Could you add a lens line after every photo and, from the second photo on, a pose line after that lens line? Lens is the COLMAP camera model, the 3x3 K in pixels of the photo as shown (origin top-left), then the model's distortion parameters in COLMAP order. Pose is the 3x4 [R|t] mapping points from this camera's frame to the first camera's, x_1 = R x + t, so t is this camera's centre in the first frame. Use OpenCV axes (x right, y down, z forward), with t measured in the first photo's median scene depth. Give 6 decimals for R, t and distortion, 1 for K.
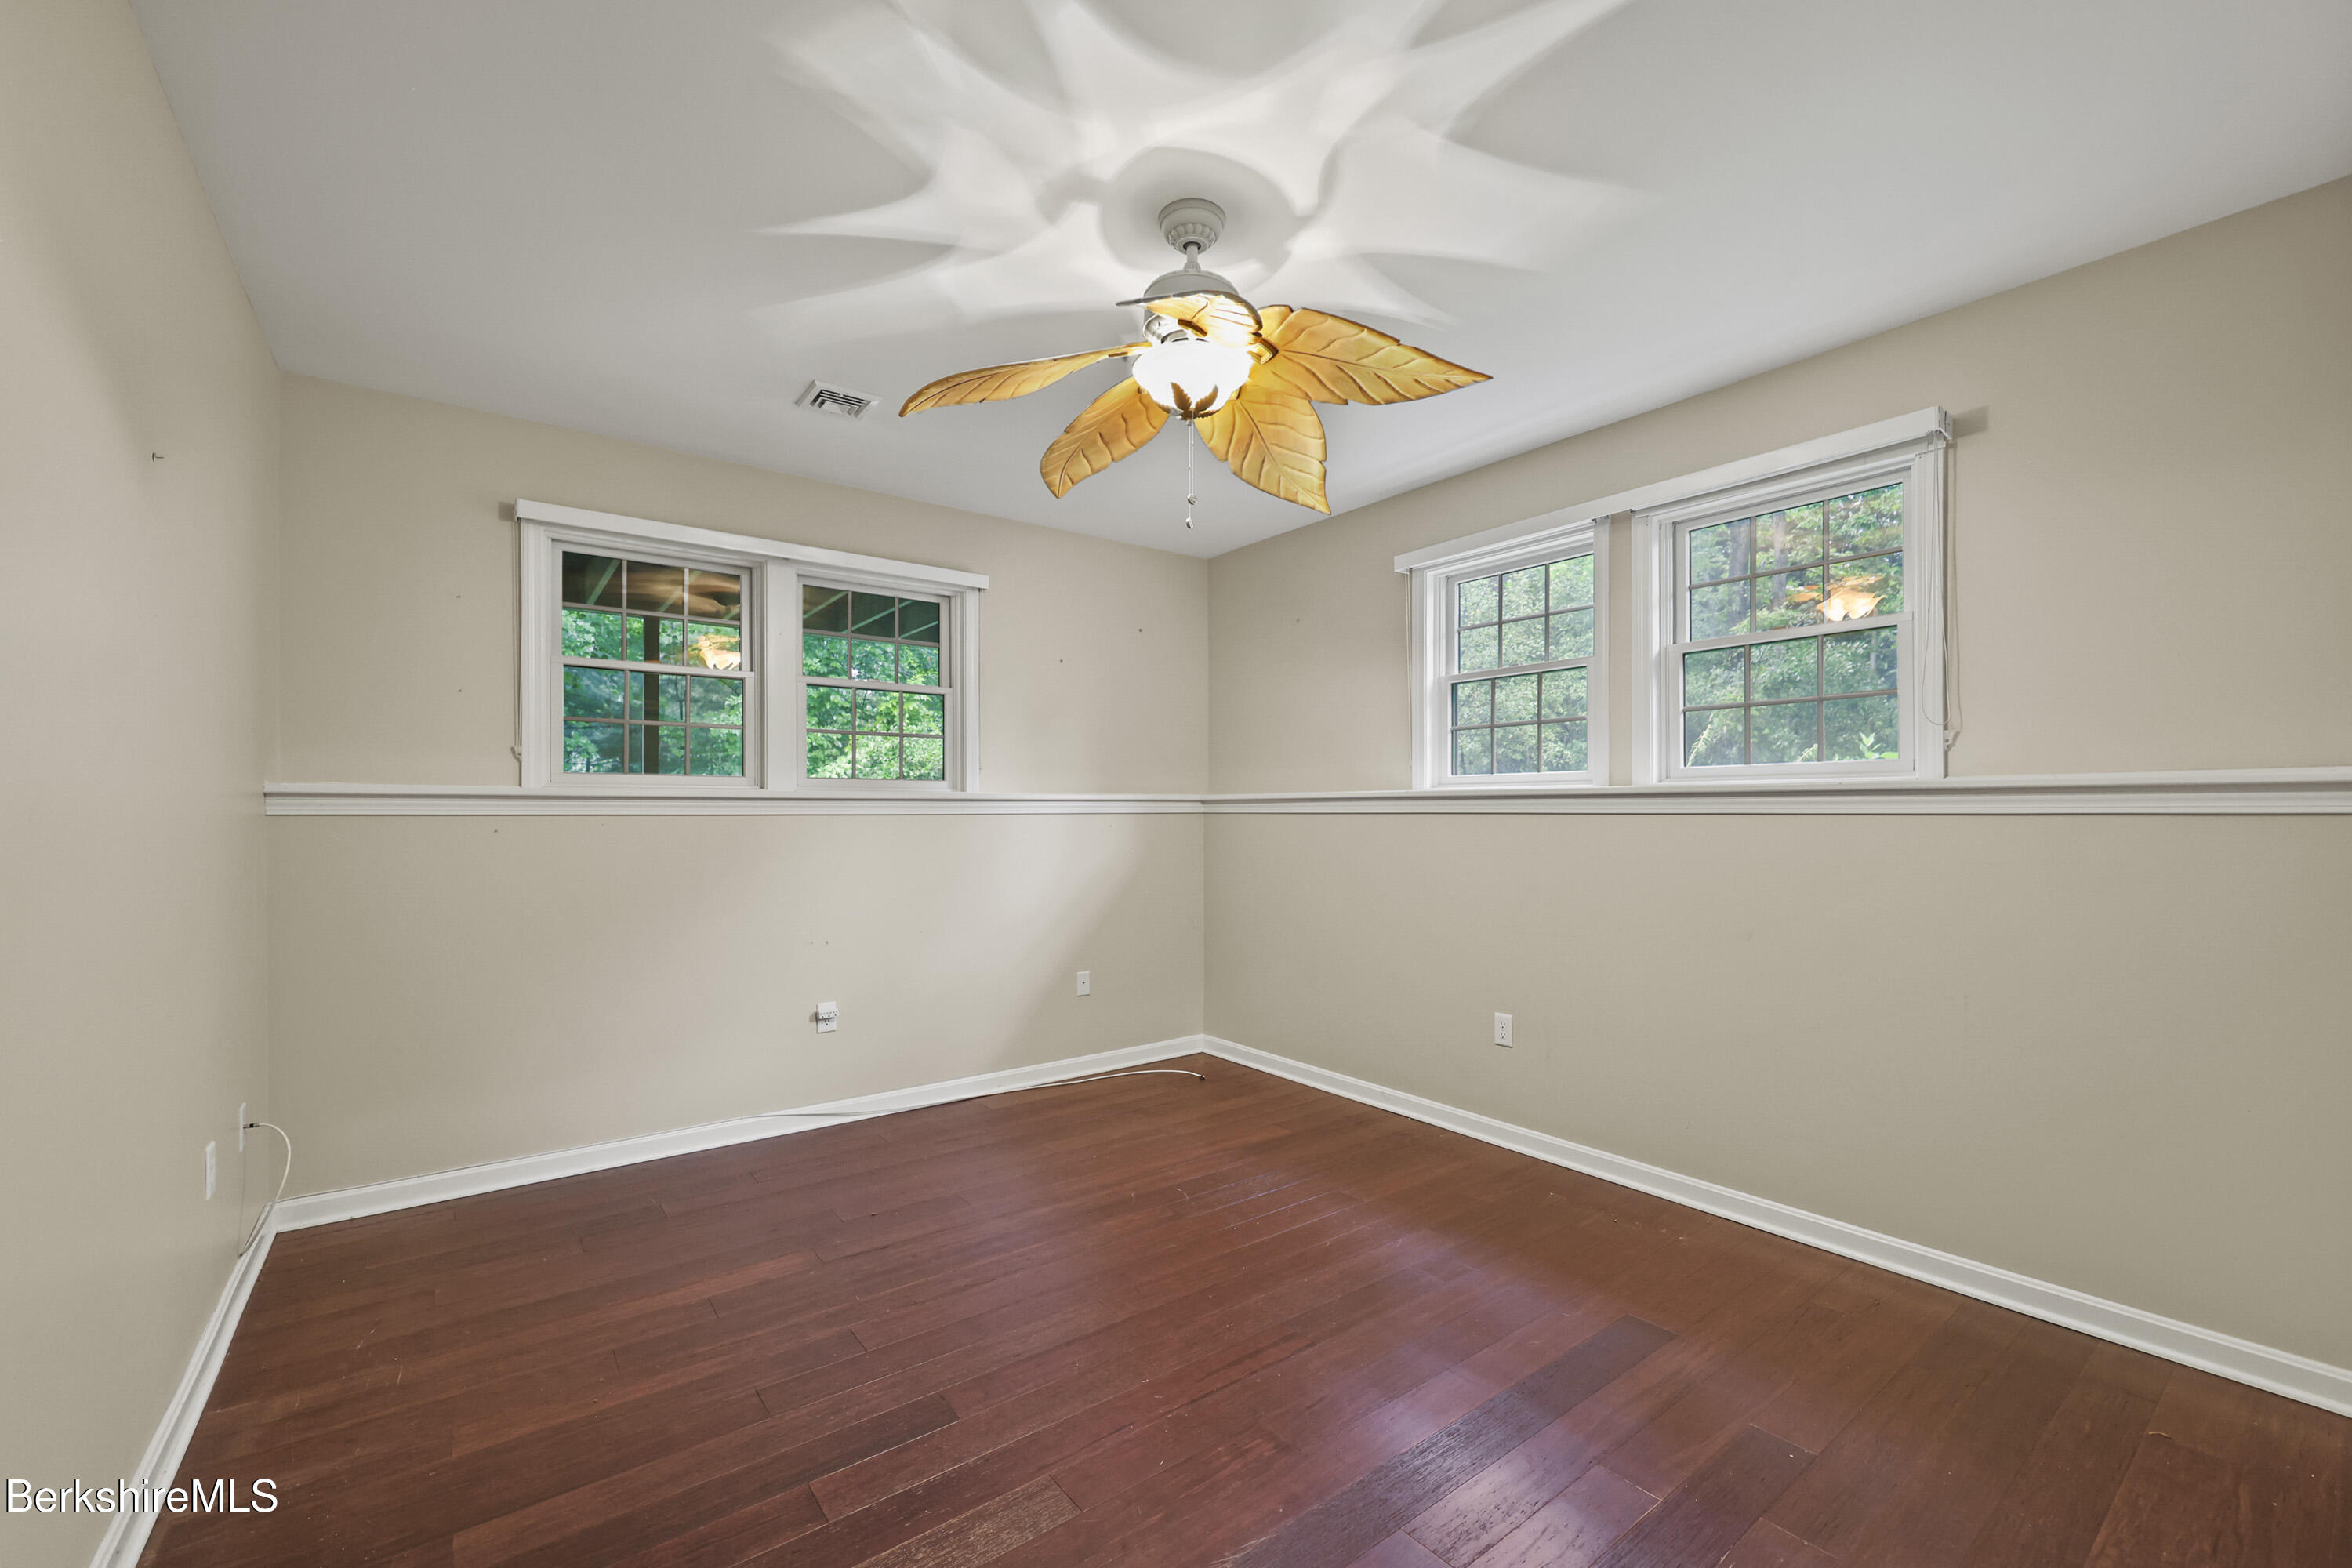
lens RADIAL K [[953.8, 0, 1175.5], [0, 953.8, 804.9], [0, 0, 1]] dist [-0.002458, 0.000636]
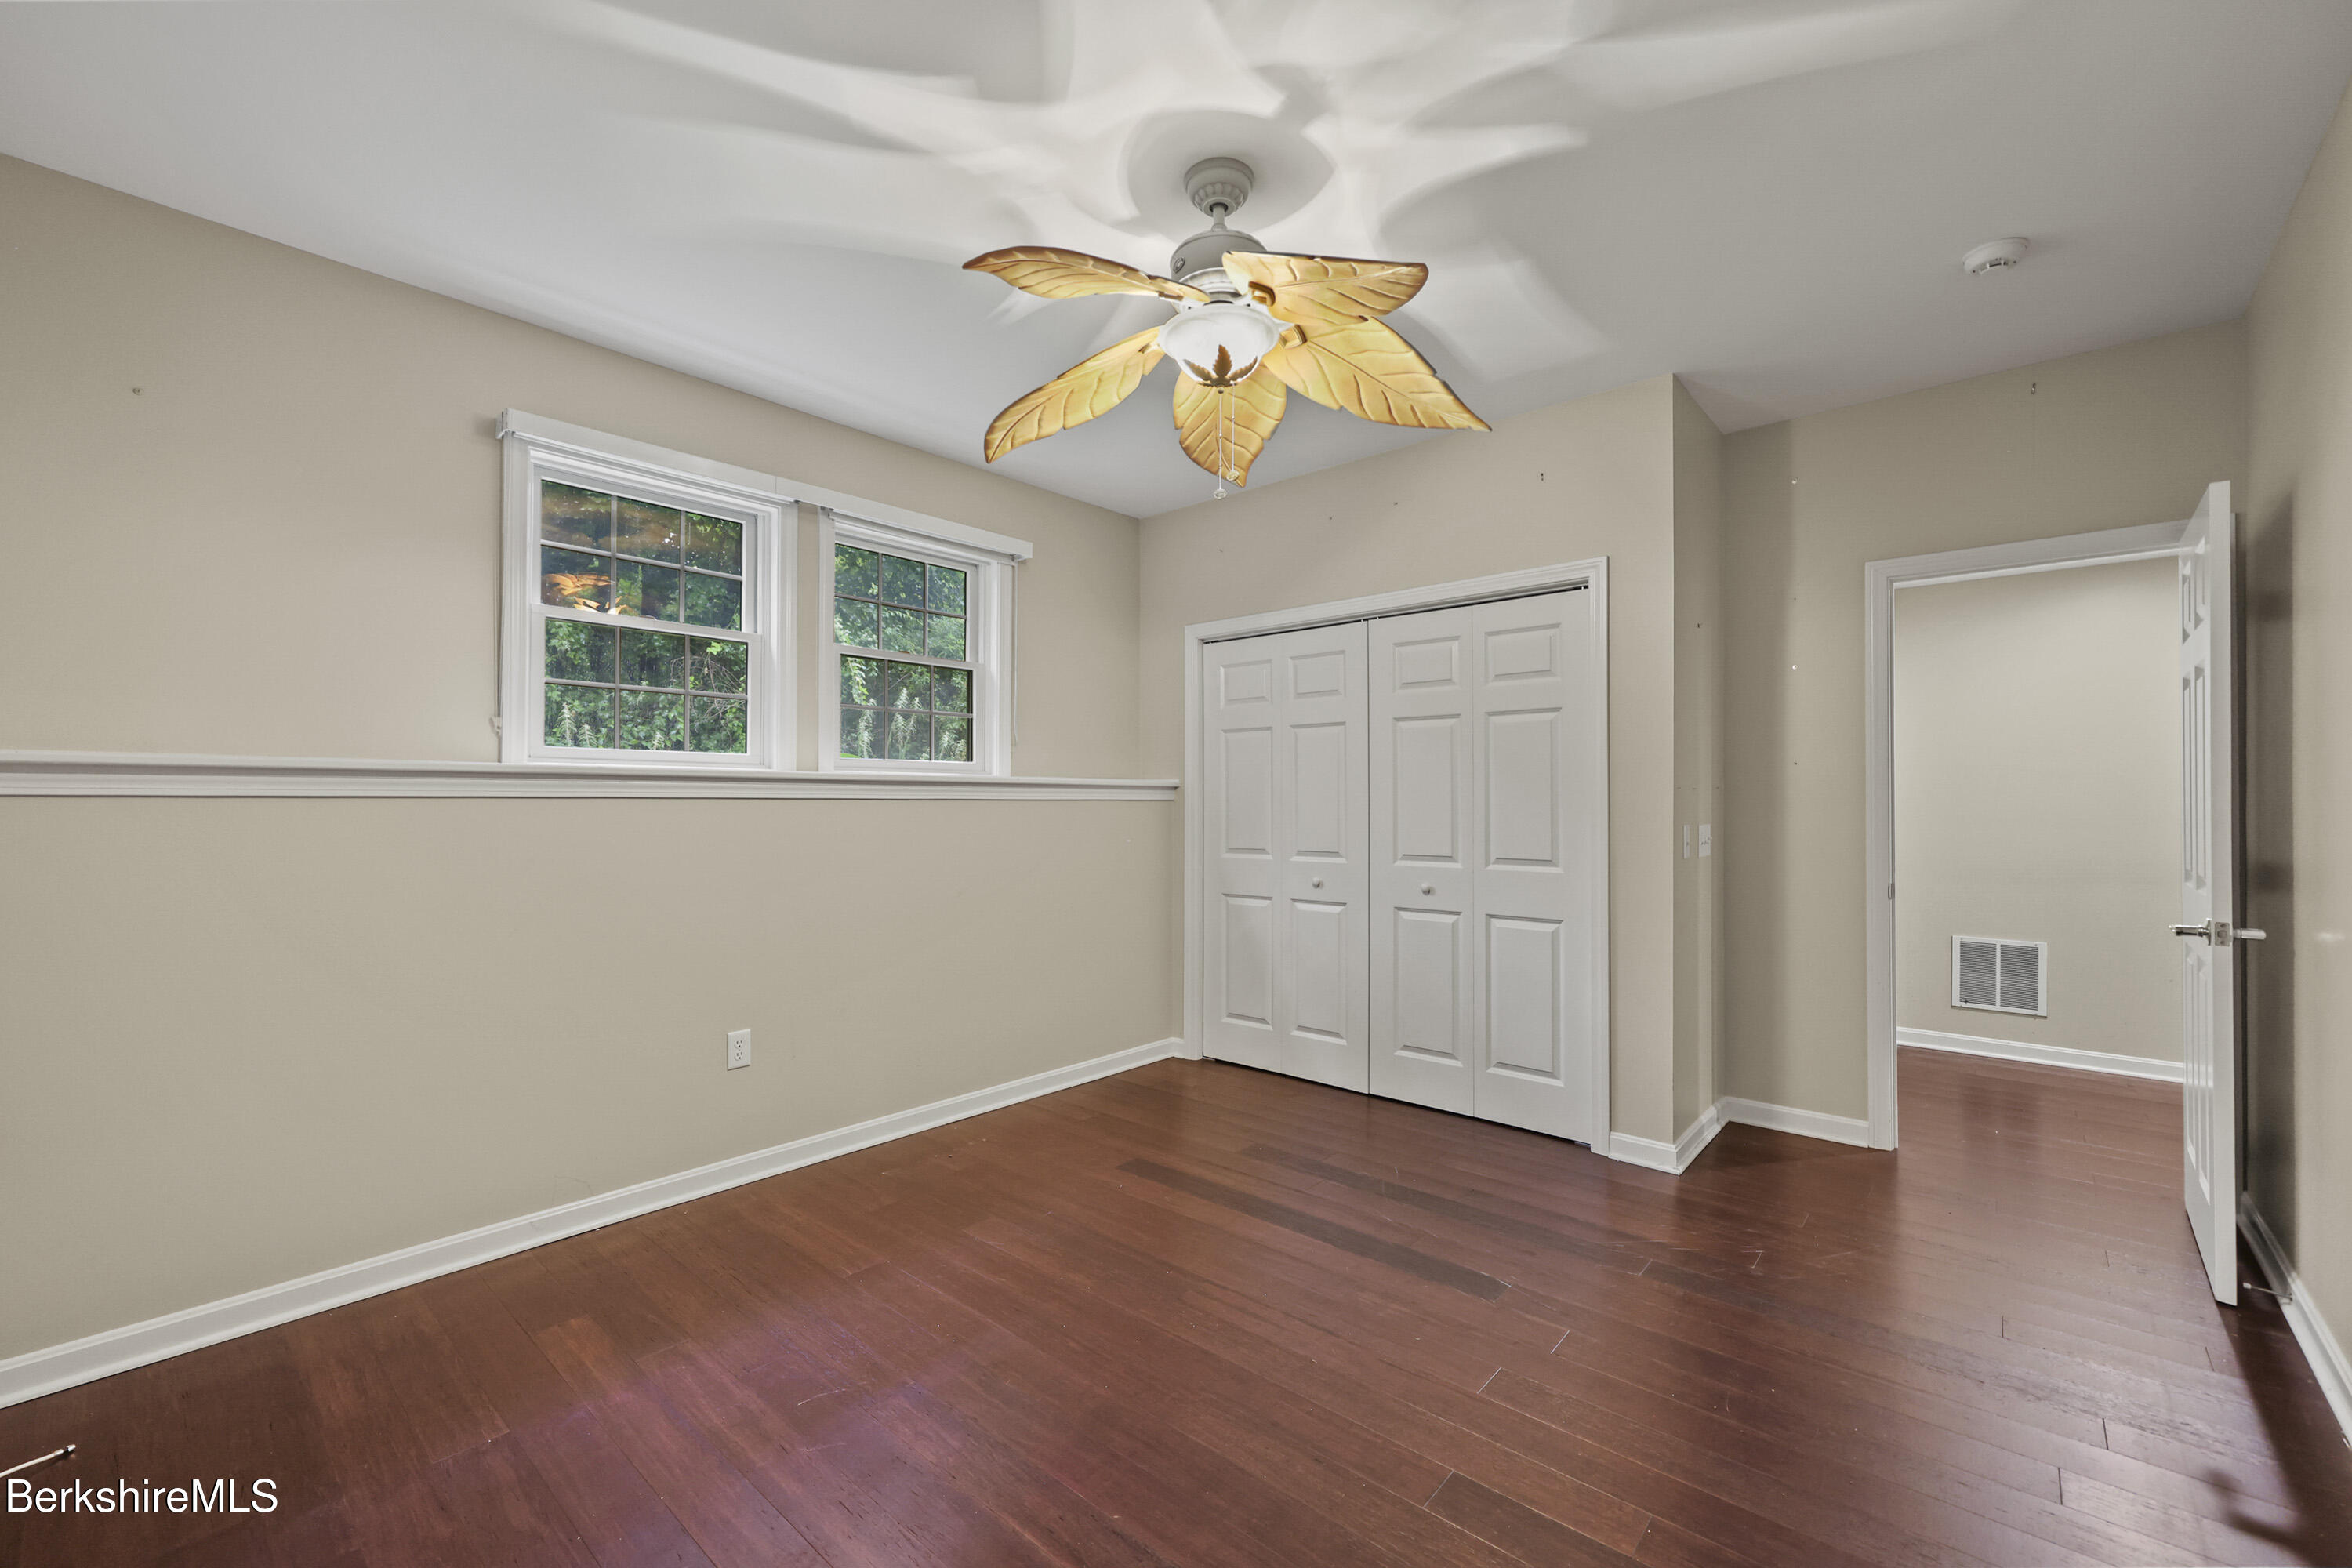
lens RADIAL K [[953.8, 0, 1175.1], [0, 953.8, 792.3], [0, 0, 1]] dist [-0.002458, 0.000636]
pose [[-0.199197, 0.008223, 0.979925, -0.697236], [-0.014370, 0.999833, -0.011311, 0.008601], [-0.979854, -0.016335, -0.199046, 0.941273]]
